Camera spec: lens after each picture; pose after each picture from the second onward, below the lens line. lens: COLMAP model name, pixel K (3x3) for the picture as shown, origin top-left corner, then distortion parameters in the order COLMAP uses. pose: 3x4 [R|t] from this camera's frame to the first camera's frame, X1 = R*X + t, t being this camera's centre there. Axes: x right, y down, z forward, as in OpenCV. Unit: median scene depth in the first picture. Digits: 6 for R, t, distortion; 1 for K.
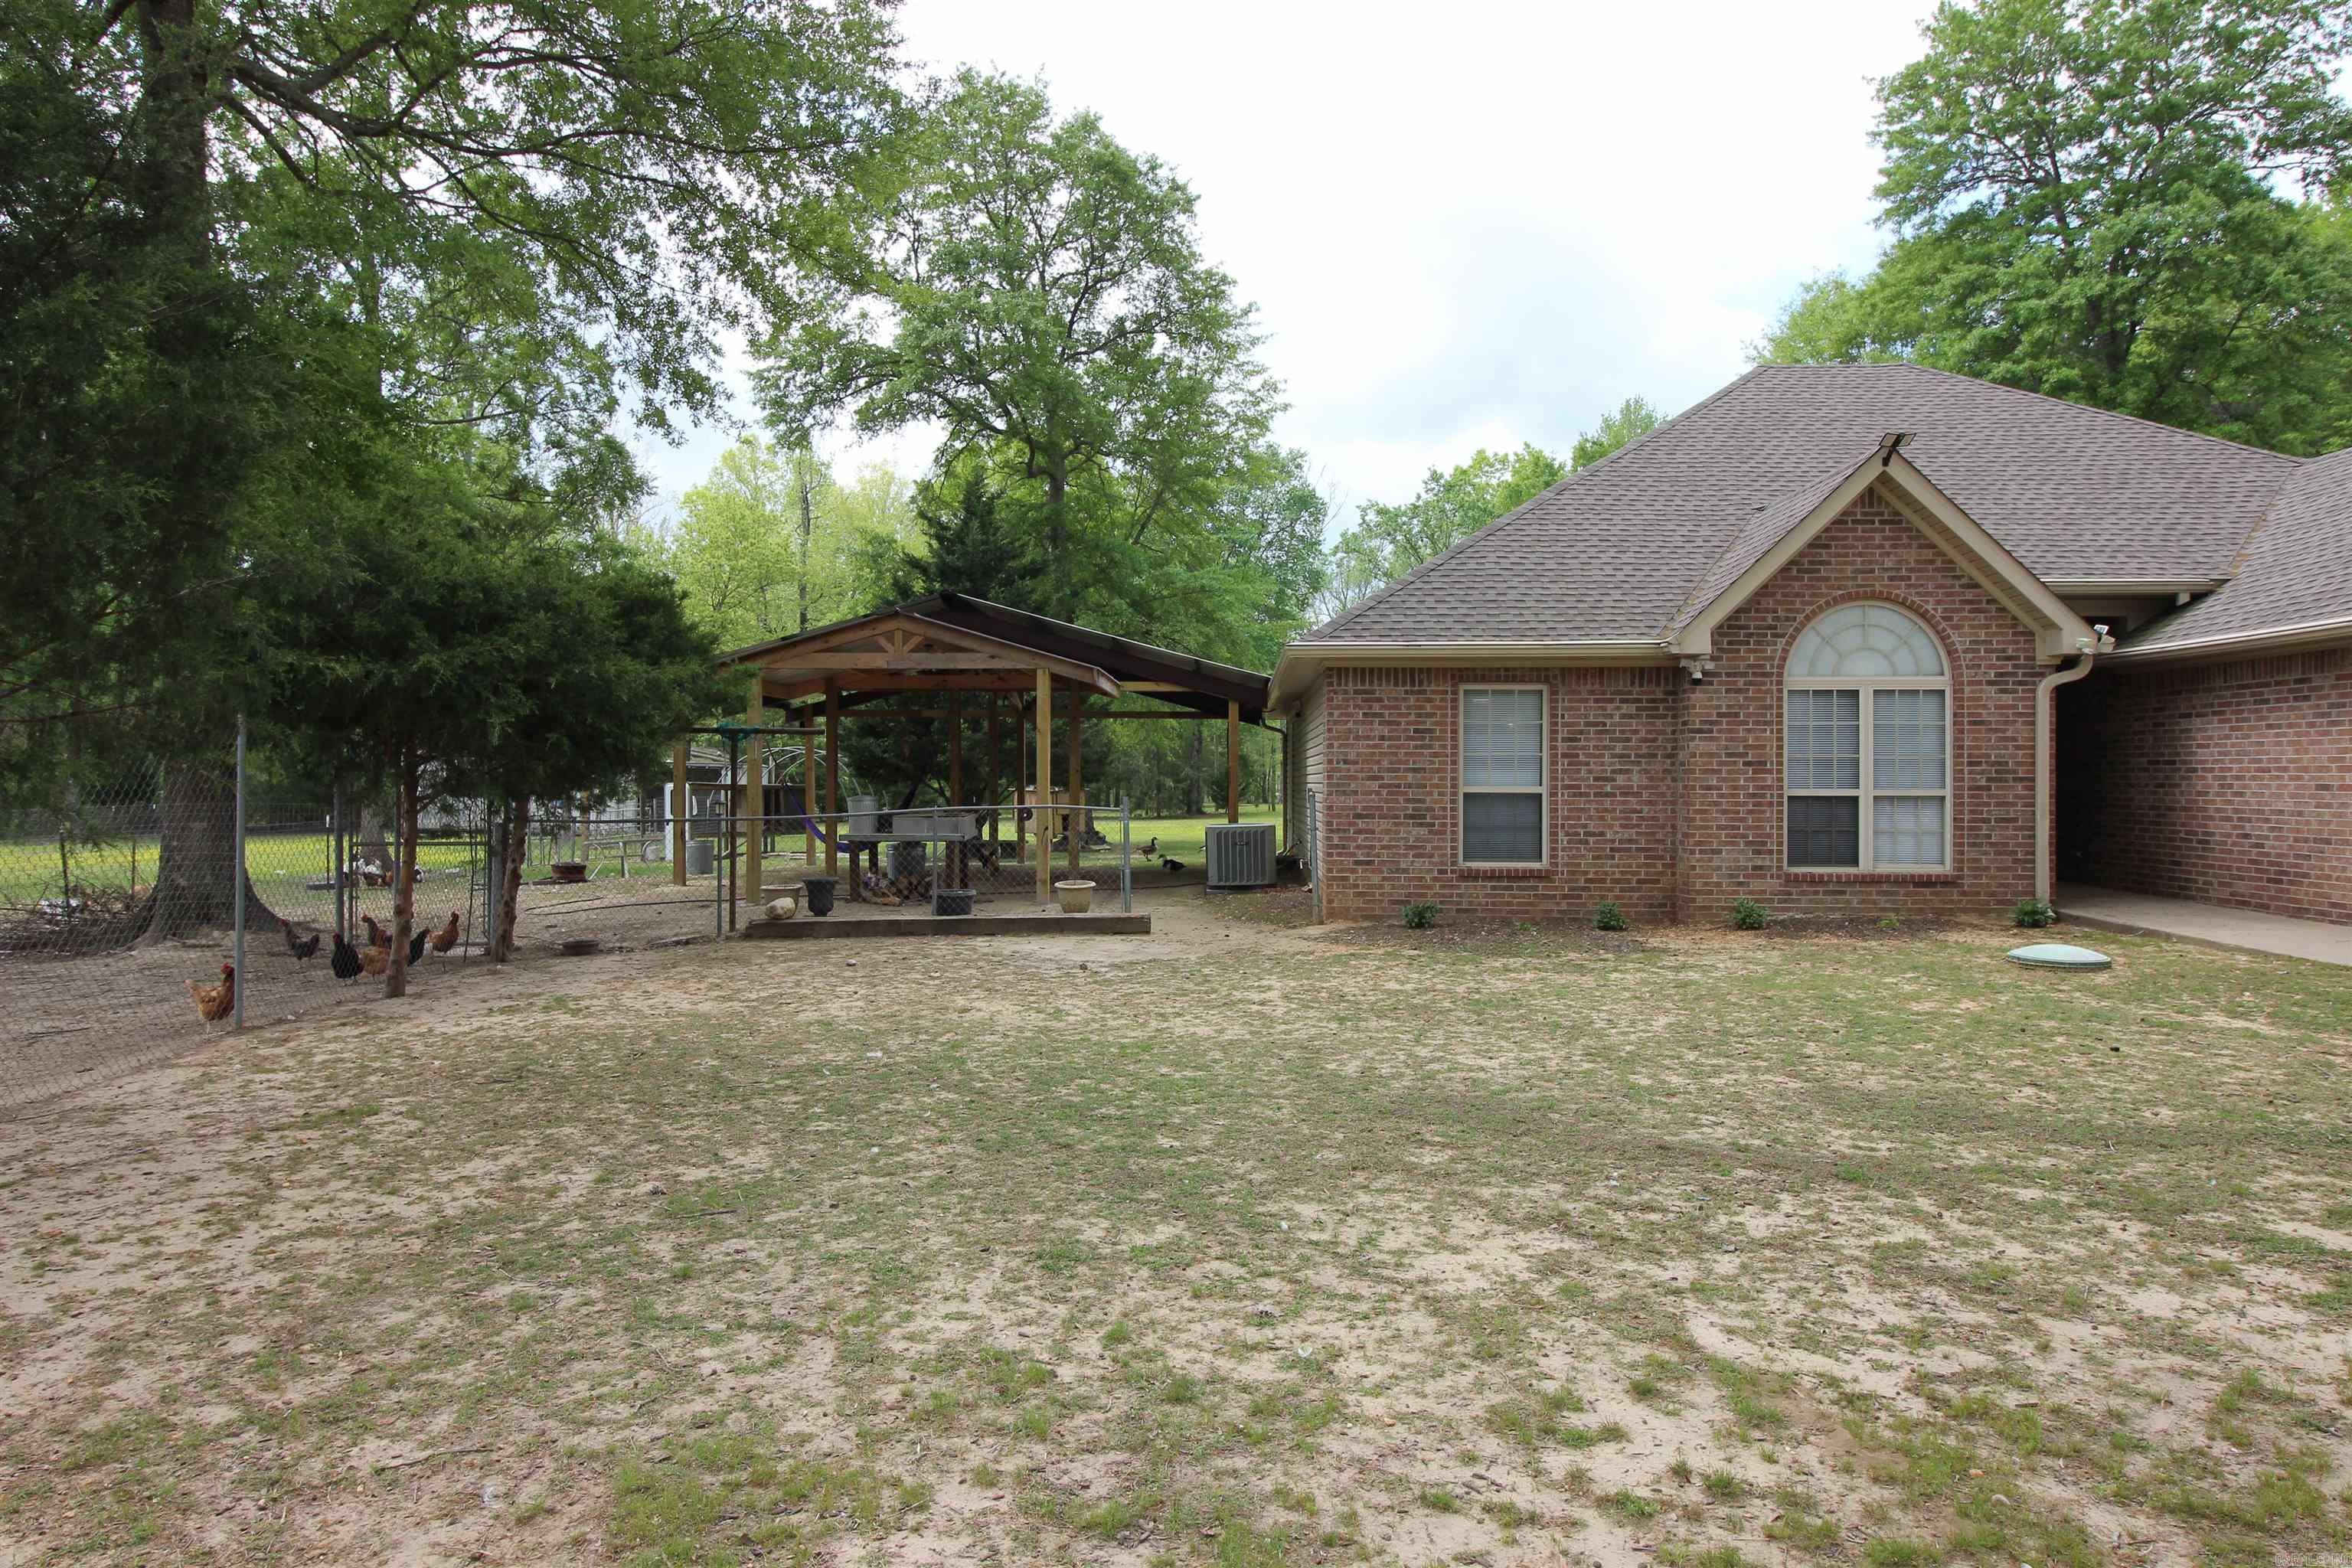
lens RADIAL K [[1406.0, 0, 1178.6], [0, 1406.0, 769.4], [0, 0, 1]] dist [-0.001578, -0.001207]
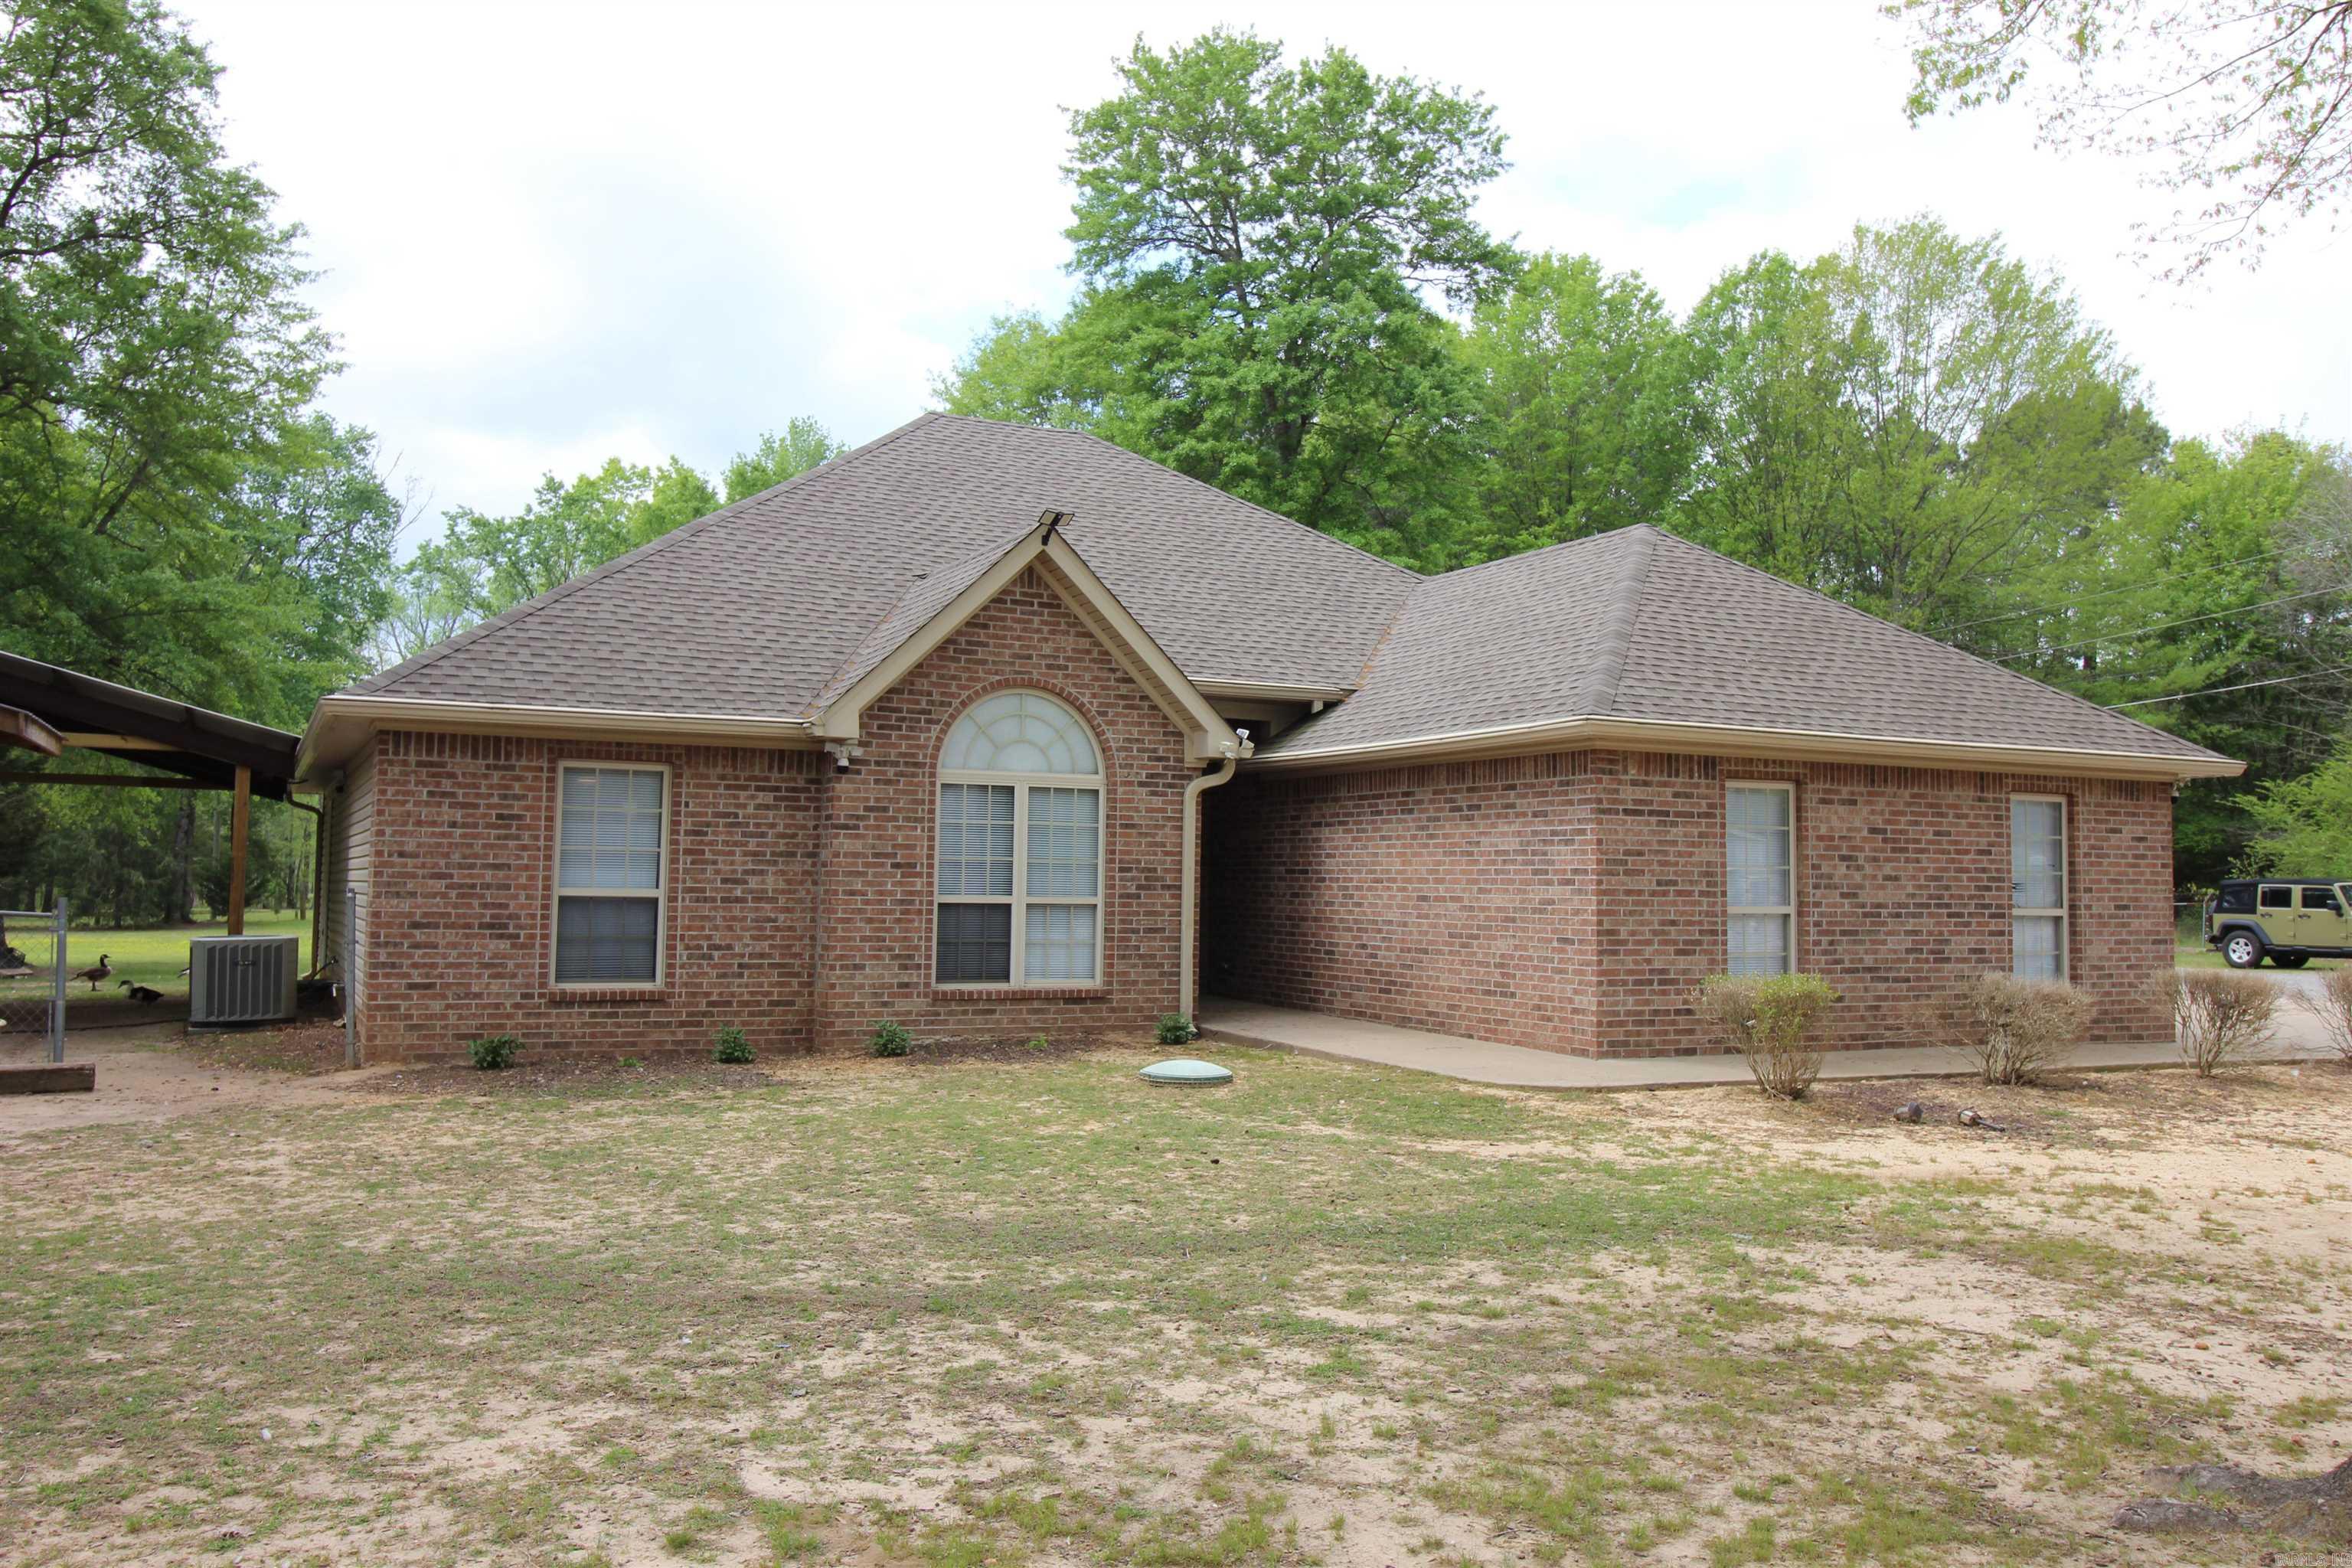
lens RADIAL K [[1829.7, 0, 1160.8], [0, 1829.7, 764.8], [0, 0, 1]] dist [0.011554, -0.004288]
pose [[0.877387, 0.043502, 0.477808, 0.002621], [-0.016990, 0.998073, -0.059671, -0.001489], [-0.479483, 0.044237, 0.876435, -0.080224]]
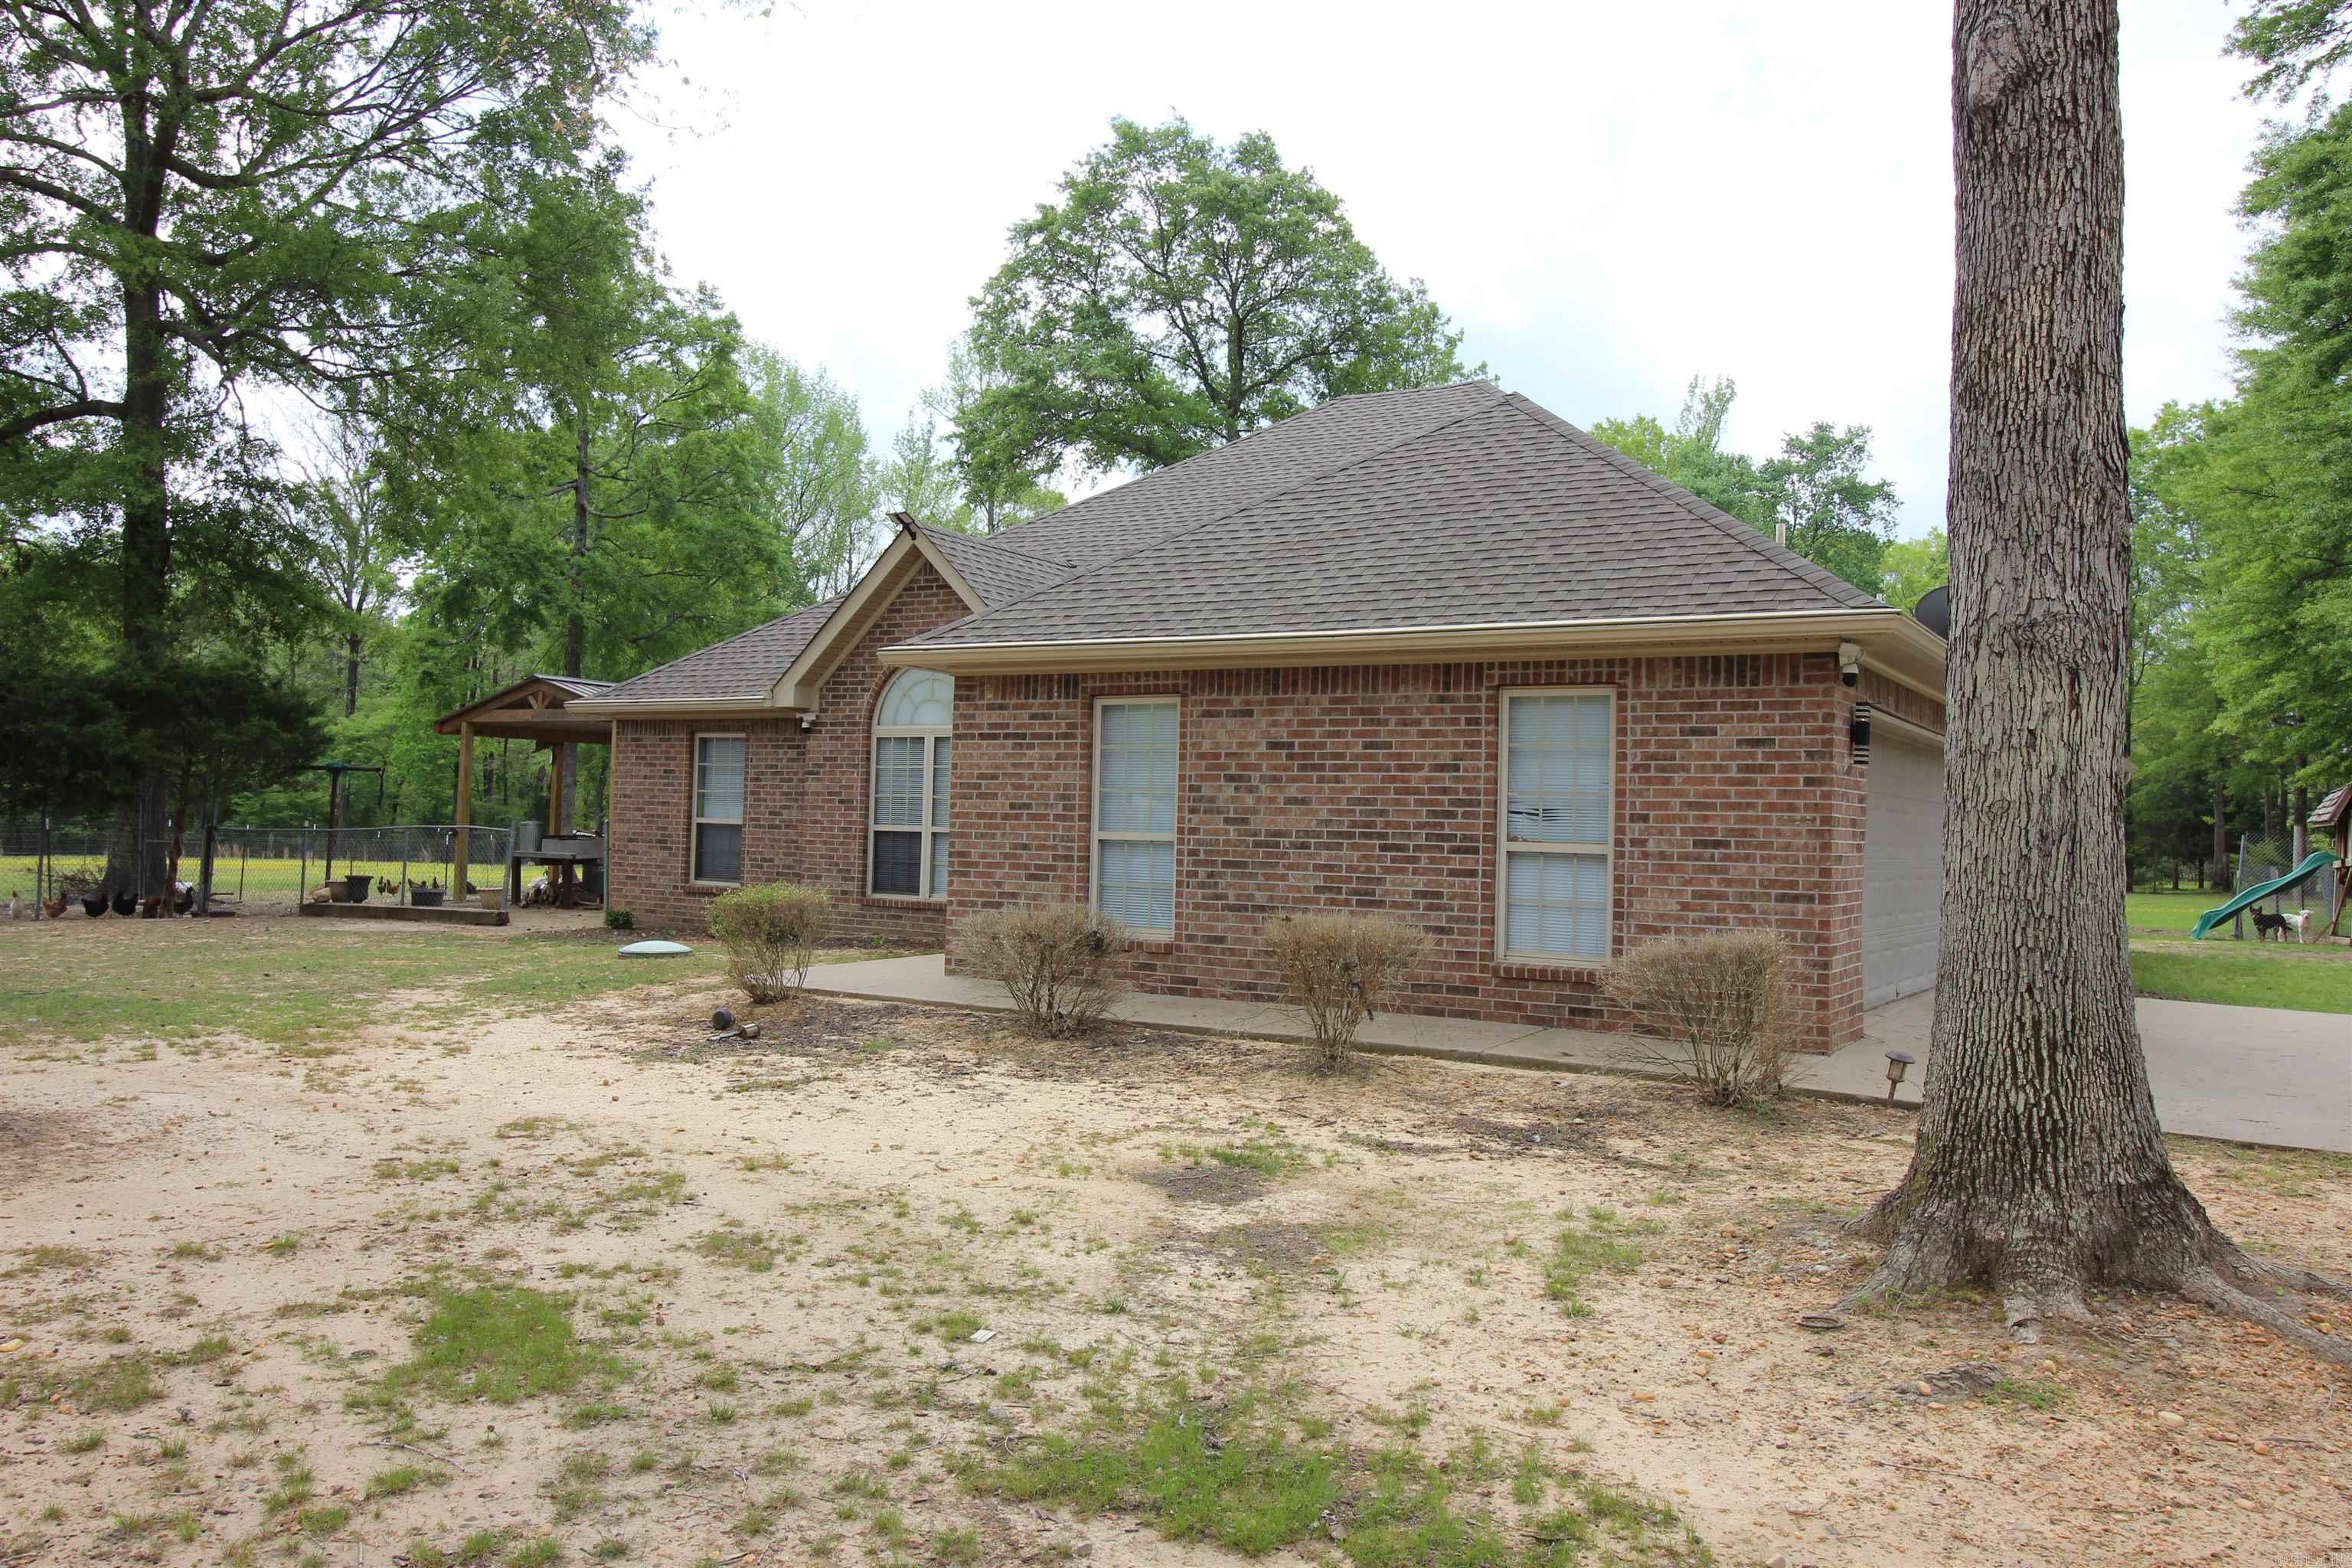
lens RADIAL K [[1795.0, 0, 1176.0], [0, 1795.0, 779.1], [0, 0, 1]] dist [0.004430, 0.000399]
pose [[0.866839, 0.009016, -0.498506, 1.374033], [-0.023104, 0.999489, -0.022098, 0.003651], [0.498052, 0.030673, 0.866604, -0.135333]]
